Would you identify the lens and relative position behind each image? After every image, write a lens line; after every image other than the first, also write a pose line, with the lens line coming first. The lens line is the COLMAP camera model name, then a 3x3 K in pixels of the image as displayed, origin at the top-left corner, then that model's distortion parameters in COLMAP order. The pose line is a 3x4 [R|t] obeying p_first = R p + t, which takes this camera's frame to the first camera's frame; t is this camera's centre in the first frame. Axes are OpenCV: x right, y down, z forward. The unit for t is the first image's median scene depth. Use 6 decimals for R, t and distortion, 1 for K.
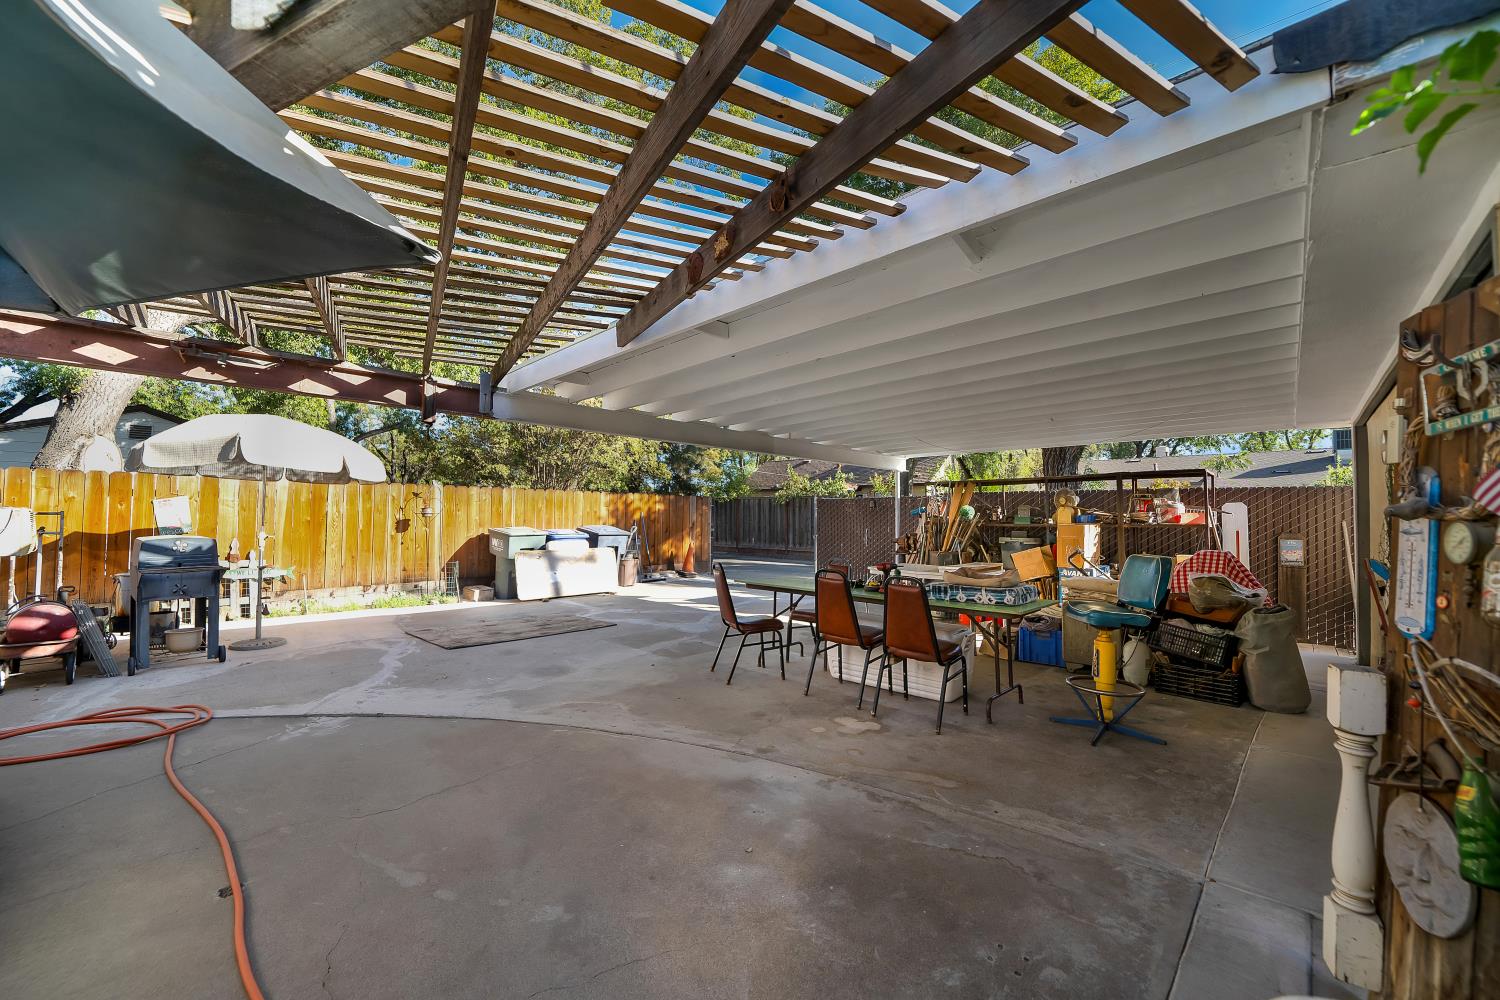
lens RADIAL K [[531.5, 0, 755.2], [0, 531.5, 513.4], [0, 0, 1]] dist [-0.017481, -0.000012]
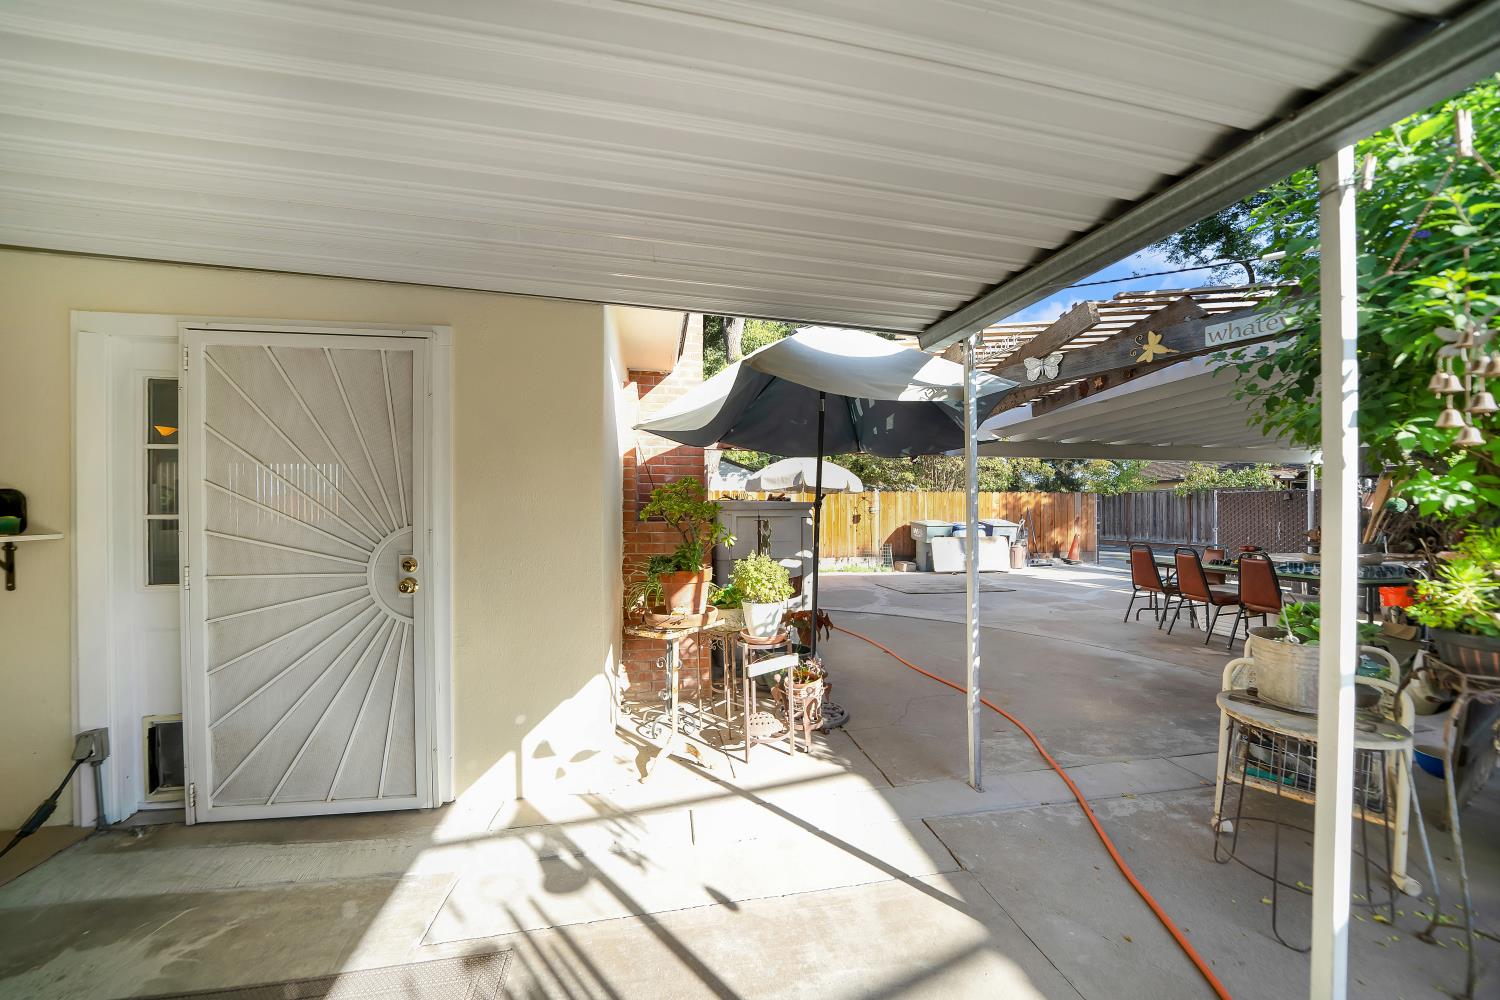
lens RADIAL K [[531.5, 0, 755.2], [0, 531.5, 513.4], [0, 0, 1]] dist [-0.017481, -0.000012]
pose [[0.790219, -0.006795, -0.612787, 0.032250], [0.013117, 0.999897, 0.005827, -0.005020], [0.612684, -0.012642, 0.790227, -0.345319]]
